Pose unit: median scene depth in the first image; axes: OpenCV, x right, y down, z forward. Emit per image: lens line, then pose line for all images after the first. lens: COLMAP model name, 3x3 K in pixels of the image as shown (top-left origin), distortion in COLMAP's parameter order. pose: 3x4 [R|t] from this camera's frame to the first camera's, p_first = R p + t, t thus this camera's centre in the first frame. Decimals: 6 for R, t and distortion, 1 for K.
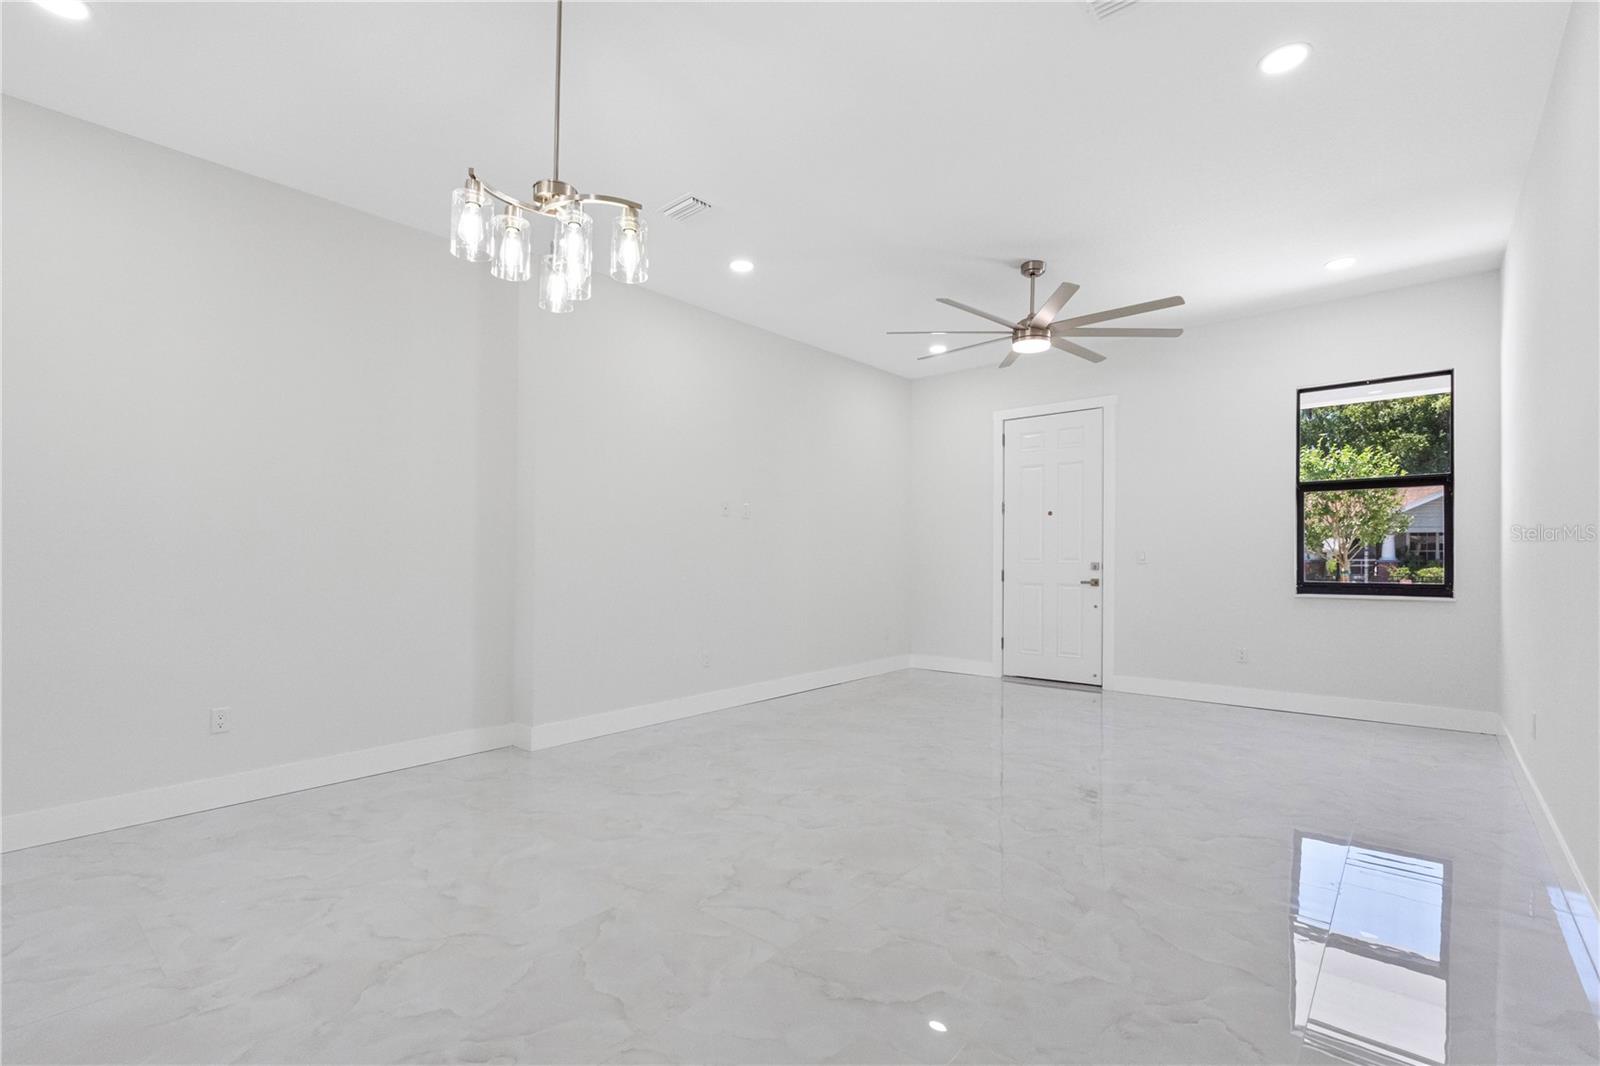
lens RADIAL K [[713.0, 0, 796.4], [0, 713.0, 543.3], [0, 0, 1]] dist [-0.002246, 0.001374]
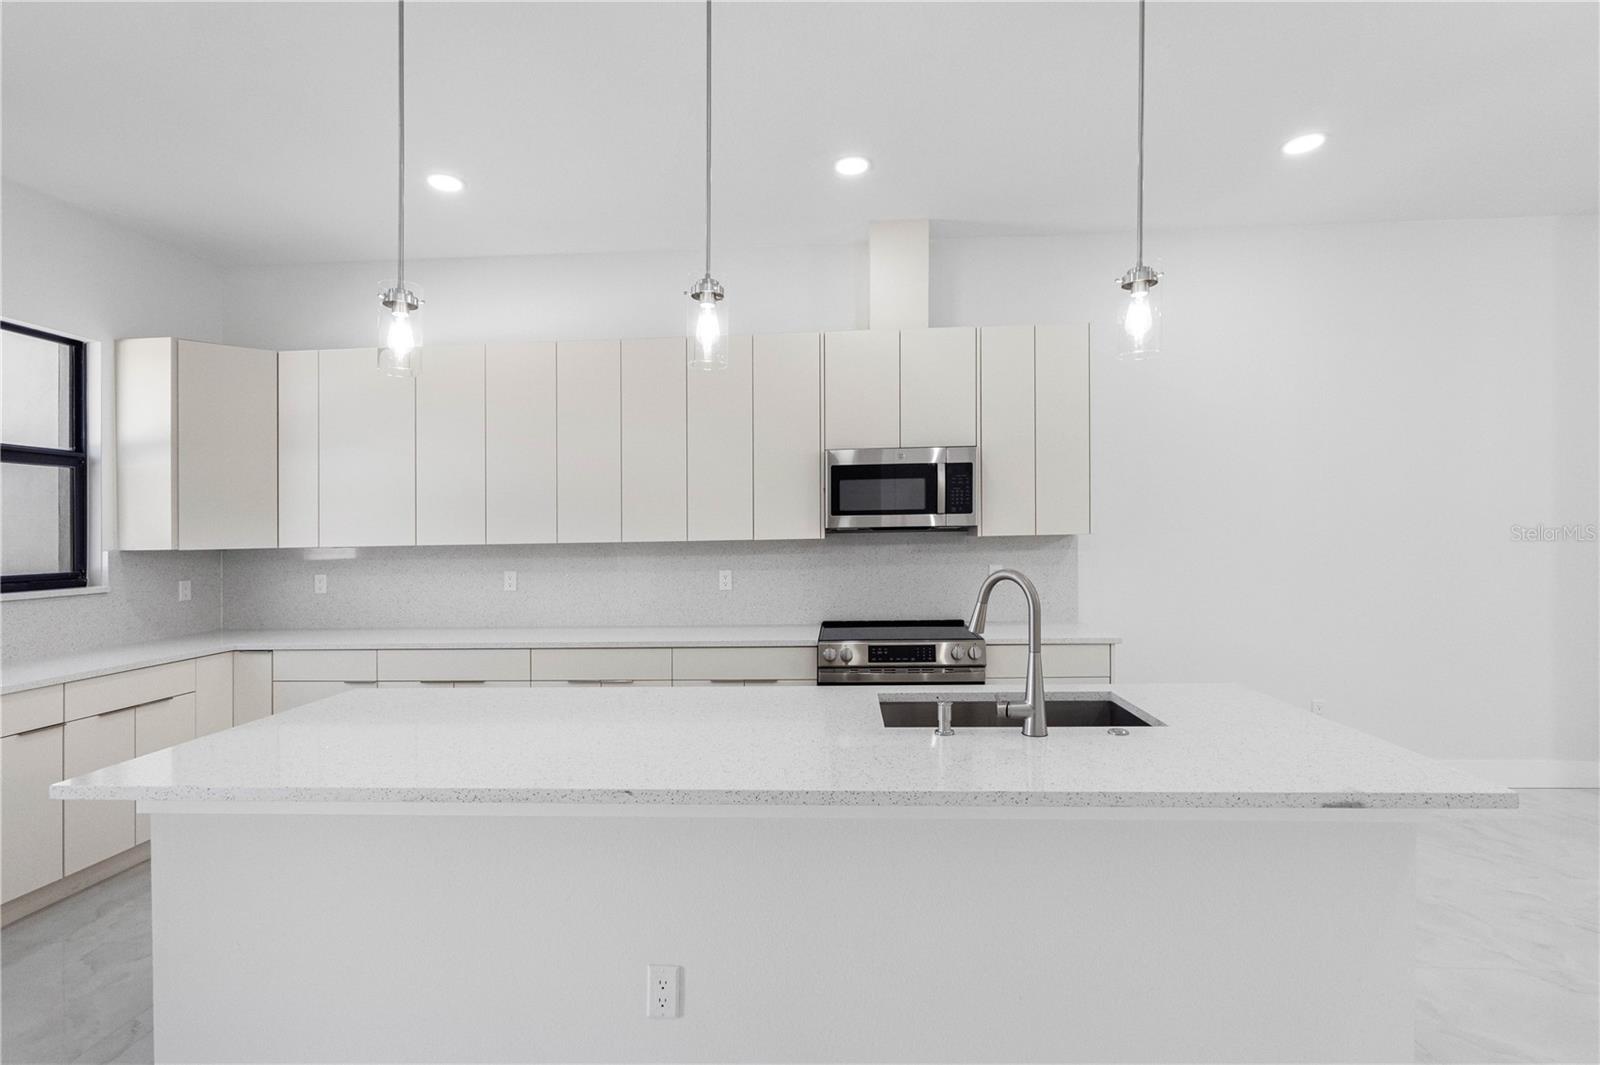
lens RADIAL K [[713.0, 0, 805.4], [0, 713.0, 533.3], [0, 0, 1]] dist [-0.002246, 0.001374]
pose [[0.609904, -0.006728, -0.792447, -0.221527], [0.026707, 0.999570, 0.012069, -0.040828], [0.792025, -0.028524, 0.609822, -0.189629]]
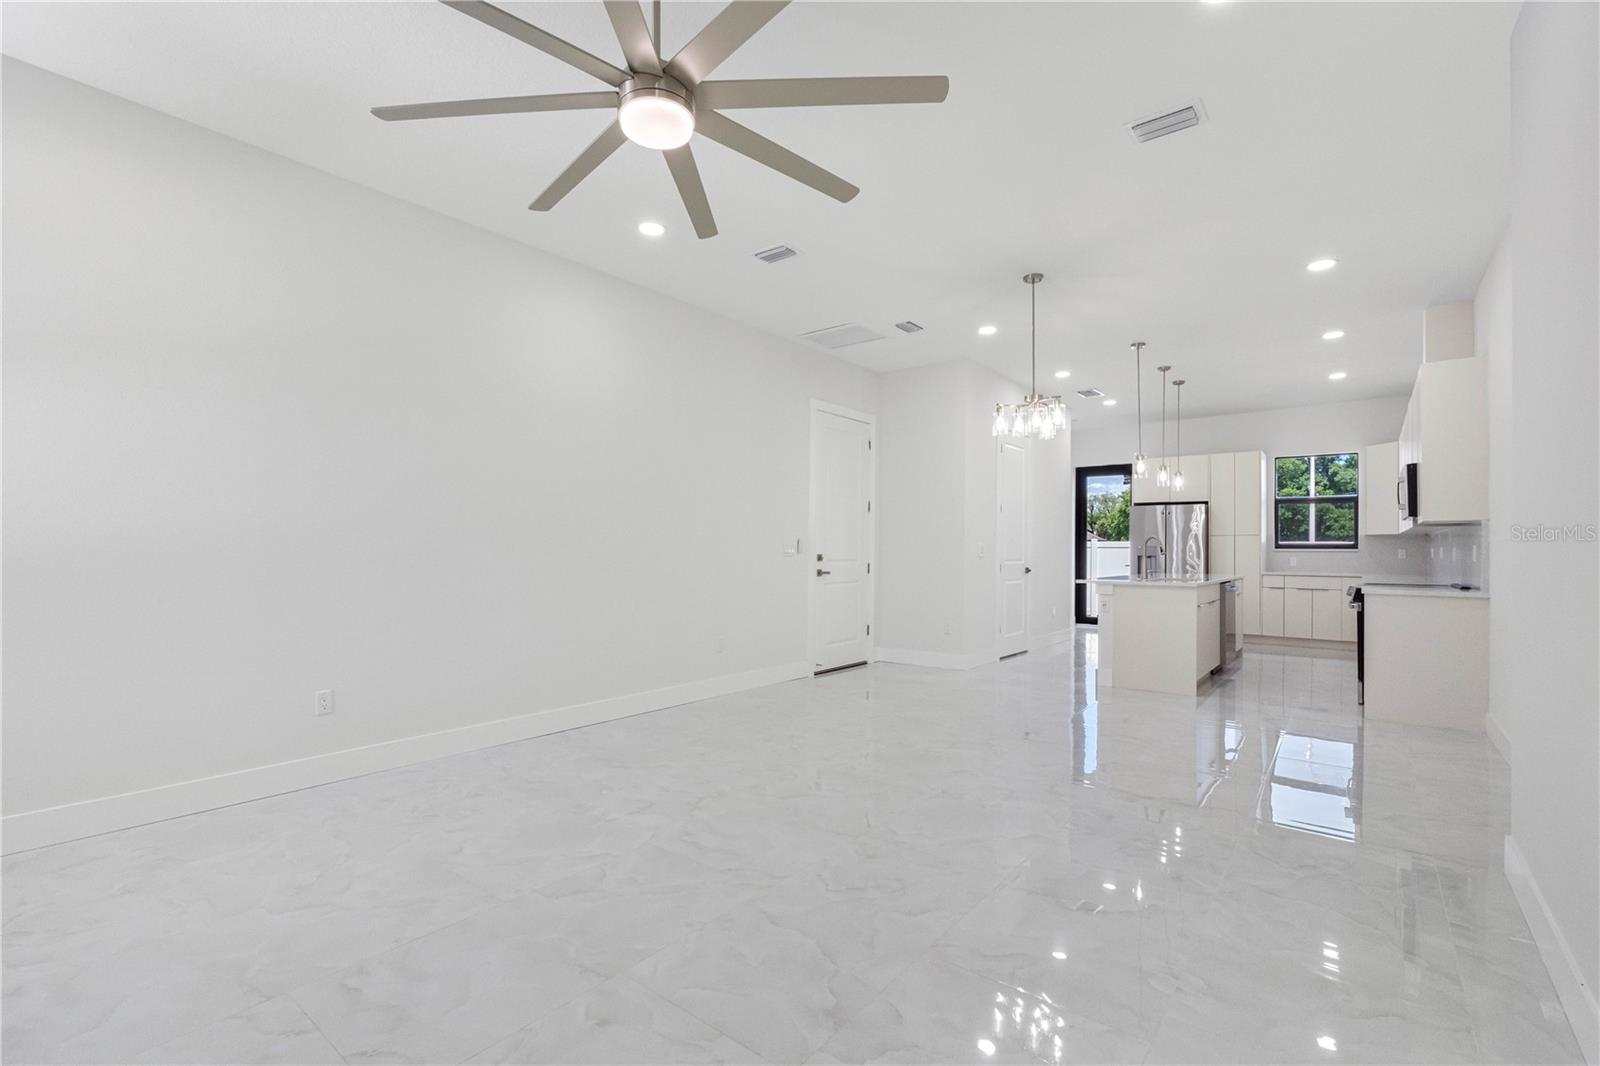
lens RADIAL K [[713.0, 0, 800.7], [0, 713.0, 548.3], [0, 0, 1]] dist [-0.002246, 0.001374]
pose [[-0.998872, -0.001949, -0.047448, 0.196017], [-0.001237, 0.999886, -0.015030, 0.017499], [0.047471, -0.014954, -0.998761, 1.156134]]
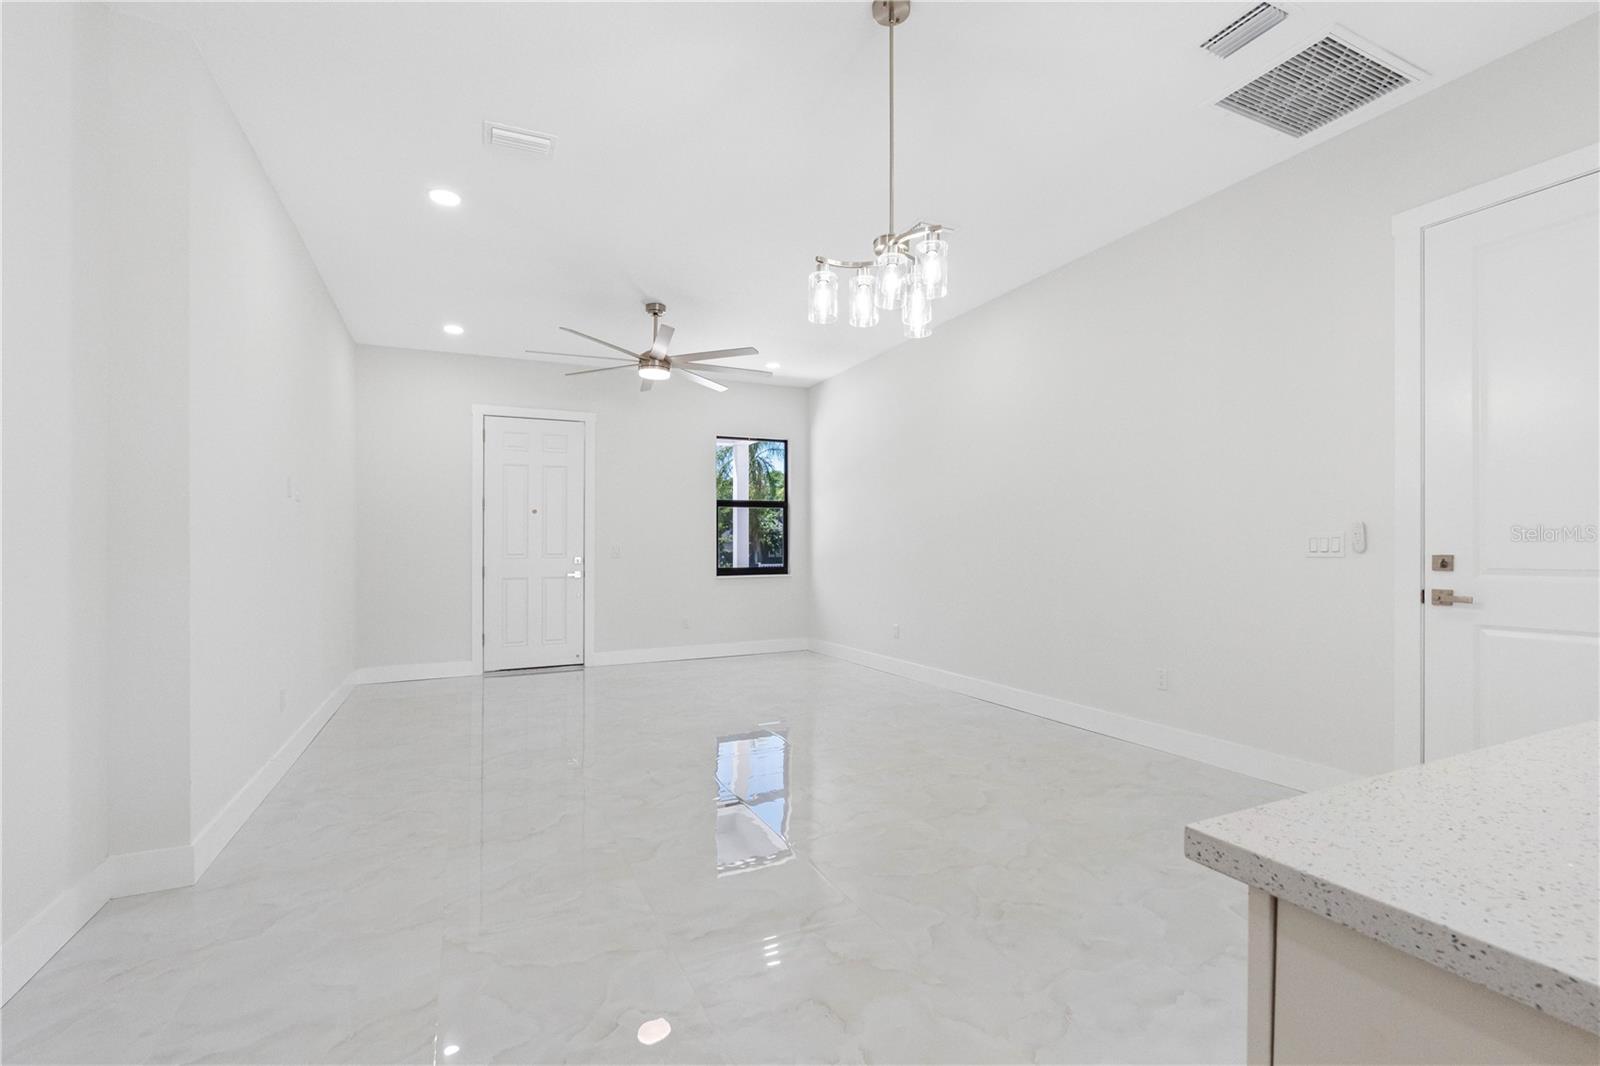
lens RADIAL K [[713.0, 0, 802.0], [0, 713.0, 547.3], [0, 0, 1]] dist [-0.002246, 0.001374]
pose [[0.406320, 0.001182, 0.913730, -0.503543], [-0.007494, 0.999970, 0.002039, 0.006868], [-0.913700, -0.007676, 0.406317, 0.219045]]
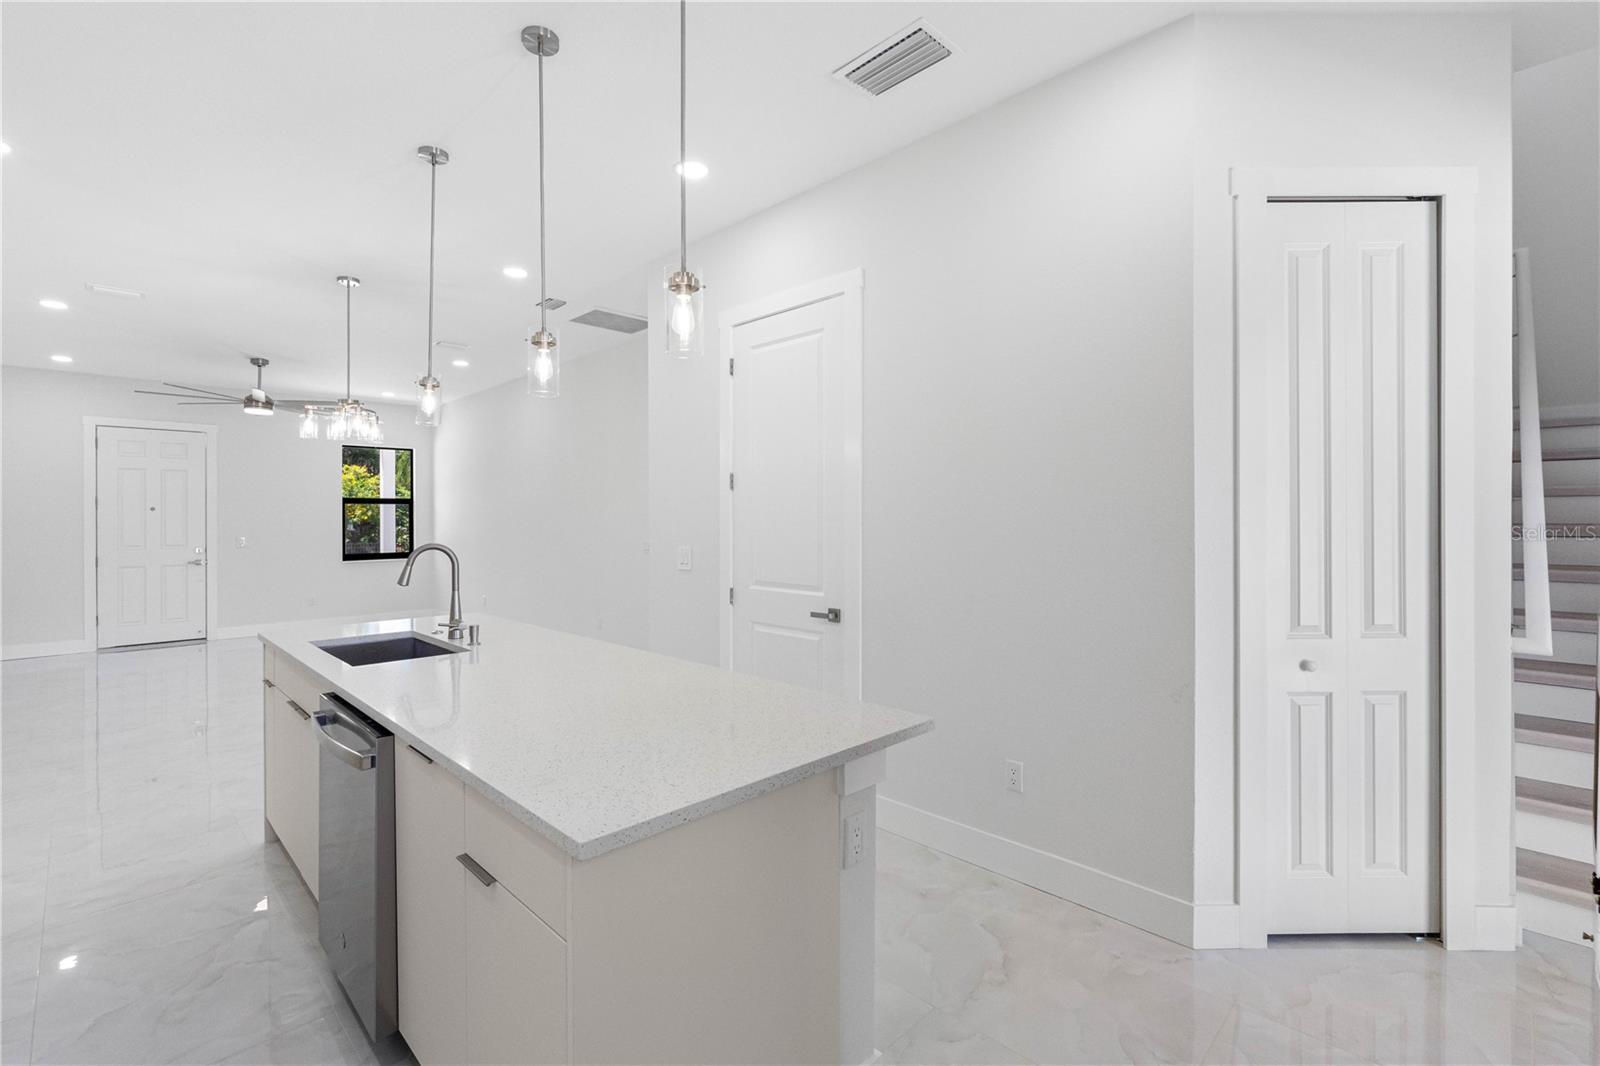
lens RADIAL K [[713.0, 0, 789.9], [0, 713.0, 527.1], [0, 0, 1]] dist [-0.002246, 0.001374]
pose [[0.077744, -0.009048, 0.996932, -0.874057], [-0.011125, 0.999889, 0.009943, -0.039188], [-0.996911, -0.011864, 0.077634, -0.222485]]
